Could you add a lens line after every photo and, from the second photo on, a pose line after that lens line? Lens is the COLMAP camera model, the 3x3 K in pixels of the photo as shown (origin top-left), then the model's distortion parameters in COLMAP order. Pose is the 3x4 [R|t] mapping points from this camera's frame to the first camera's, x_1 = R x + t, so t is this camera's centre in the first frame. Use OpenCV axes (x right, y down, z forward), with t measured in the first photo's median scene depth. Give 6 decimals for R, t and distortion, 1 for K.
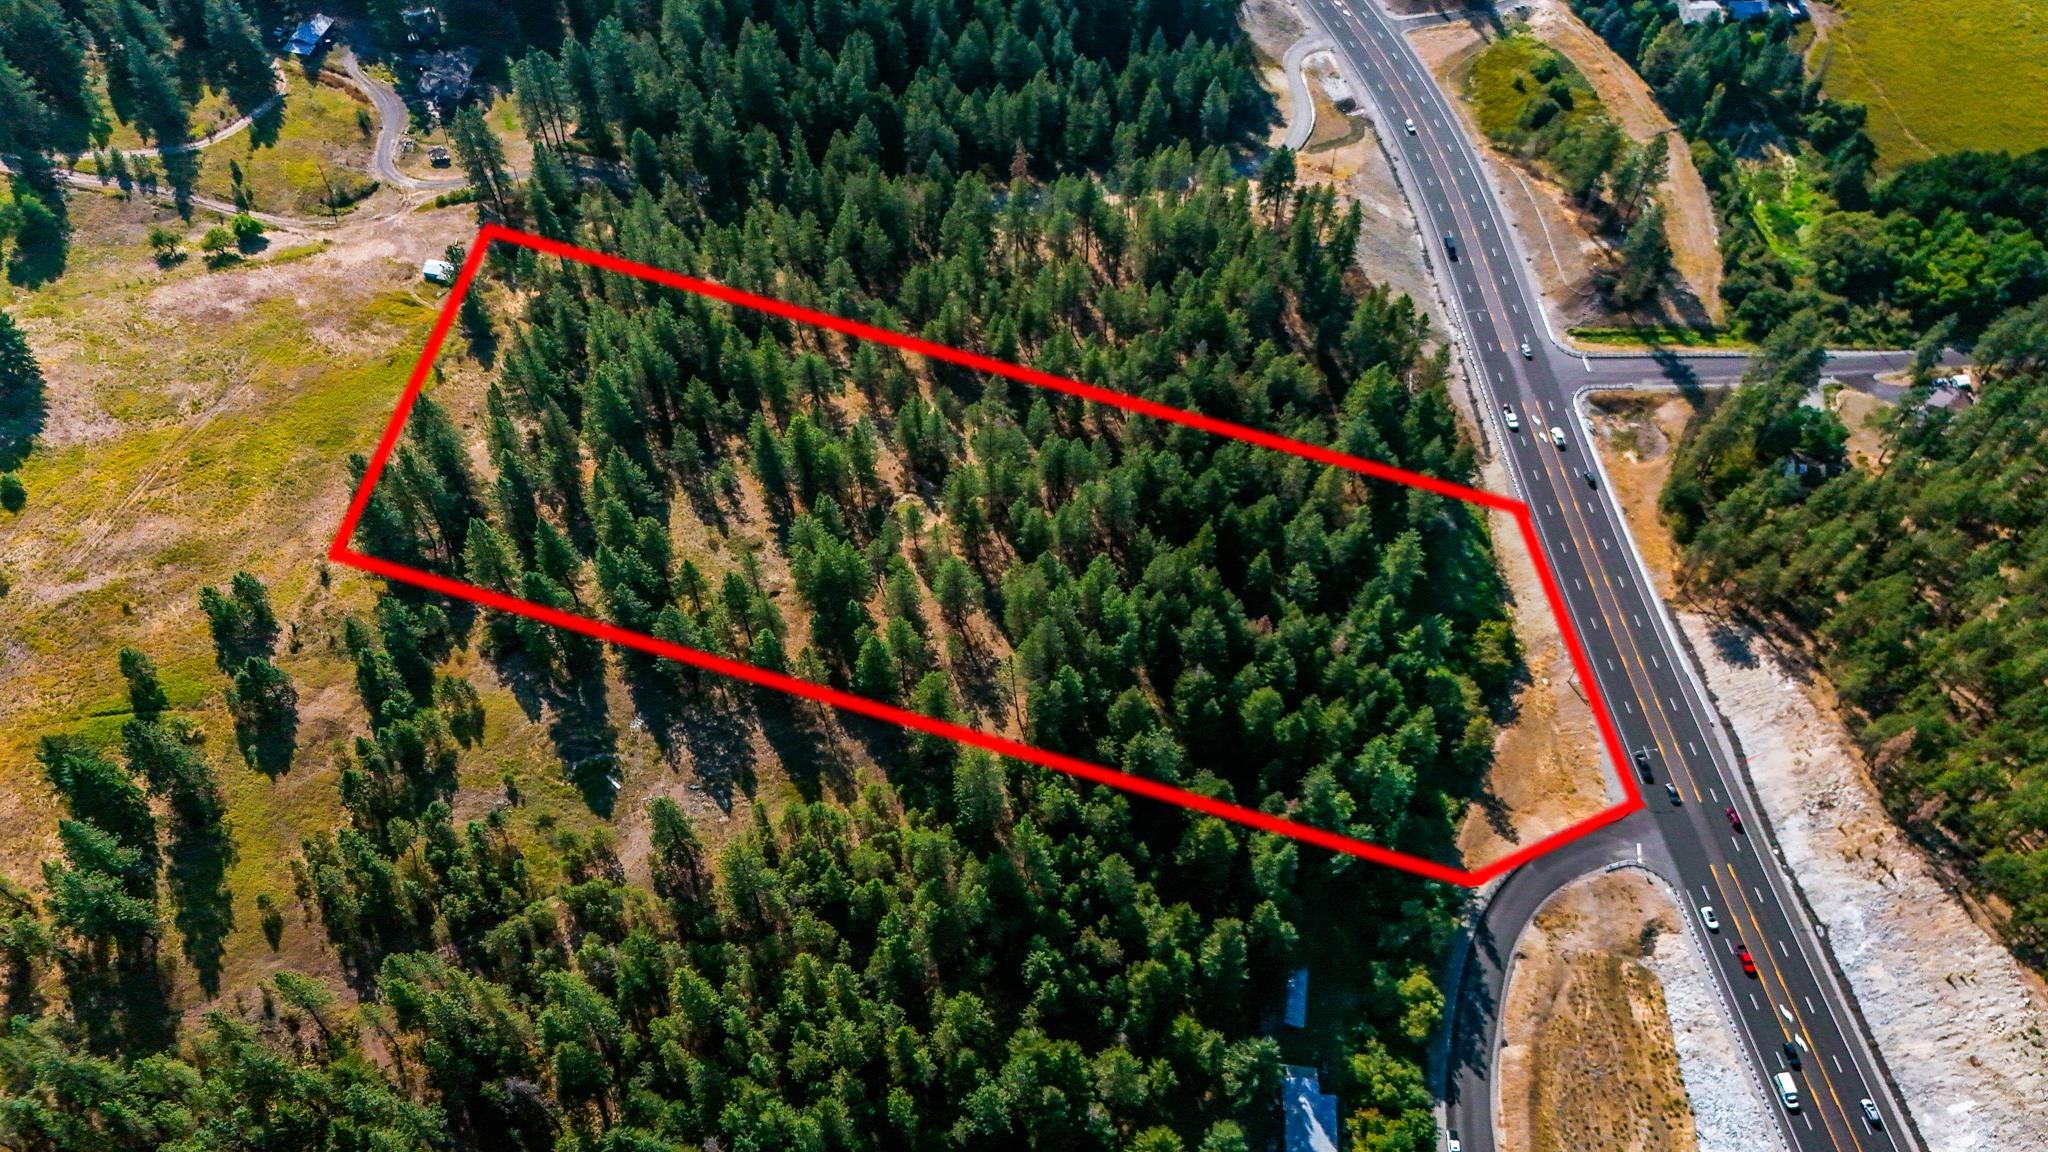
lens RADIAL K [[1508.8, 0, 1035.5], [0, 1508.8, 578.8], [0, 0, 1]] dist [0.030256, -0.007320]
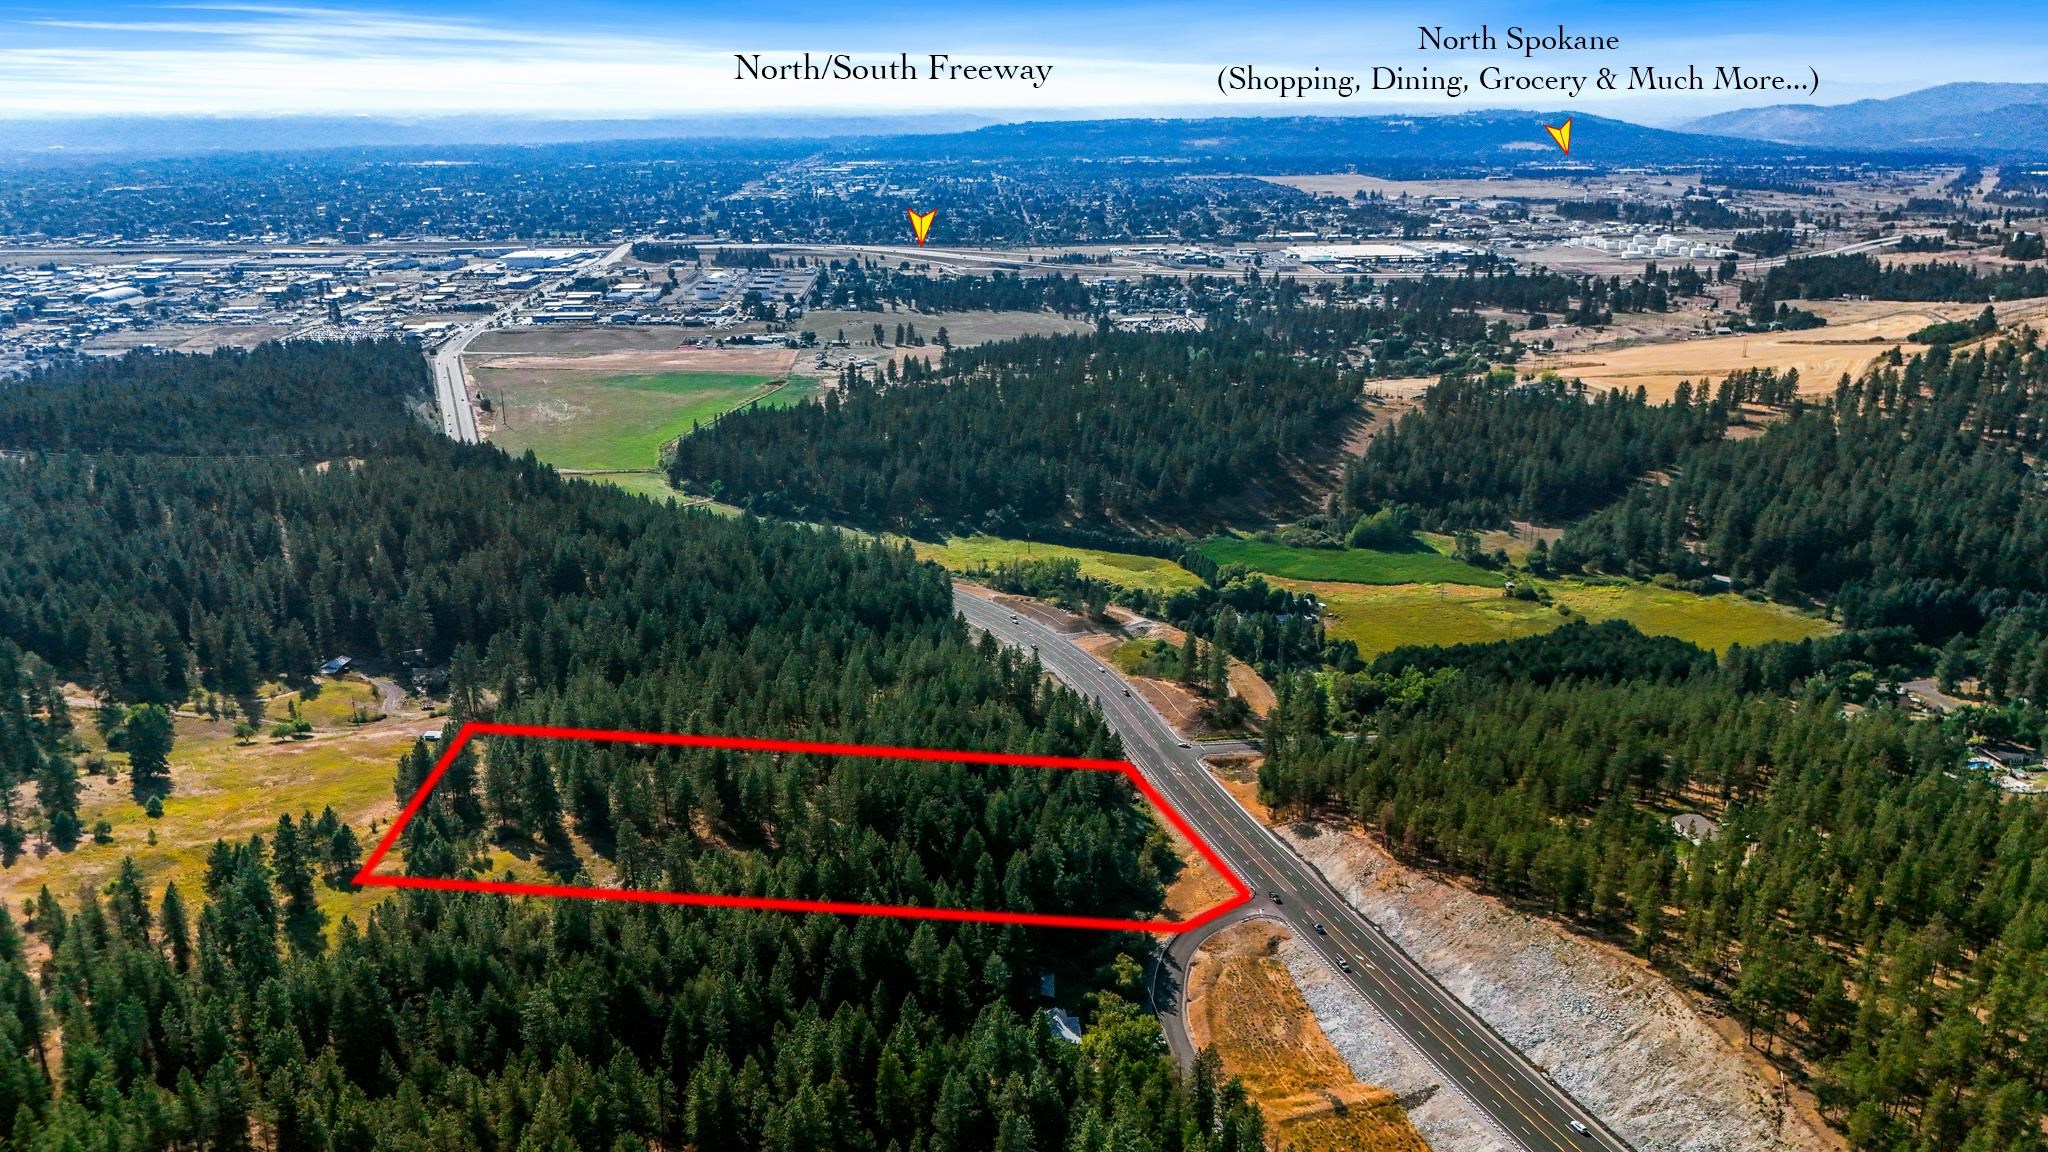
lens RADIAL K [[1508.8, 0, 1018.3], [0, 1508.8, 572.7], [0, 0, 1]] dist [0.030256, -0.007320]
pose [[0.987227, -0.061097, 0.147143, -0.044123], [0.138189, 0.788003, -0.599962, 0.759215], [-0.079293, 0.612632, 0.786381, -0.370588]]
